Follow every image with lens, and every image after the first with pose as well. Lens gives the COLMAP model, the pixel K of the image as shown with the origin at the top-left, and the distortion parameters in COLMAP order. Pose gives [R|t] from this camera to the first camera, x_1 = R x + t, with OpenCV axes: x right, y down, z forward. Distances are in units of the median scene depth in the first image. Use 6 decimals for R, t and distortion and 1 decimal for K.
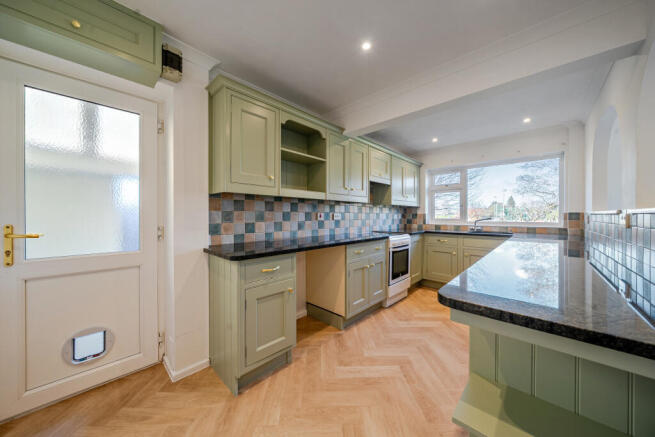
lens RADIAL K [[225.4, 0, 330.8], [0, 225.4, 217.5], [0, 0, 1]] dist [-0.002166, 0.000016]
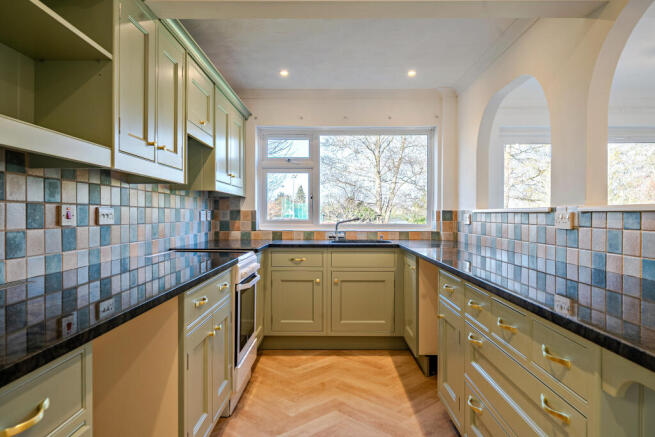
lens RADIAL K [[427.6, 0, 327.3], [0, 427.6, 218.8], [0, 0, 1]] dist [0.008844, 0.000778]
pose [[0.740696, -0.005176, 0.671821, -0.156123], [0.003641, 0.999987, 0.003691, -0.000513], [-0.671831, -0.000288, 0.740705, 0.187350]]
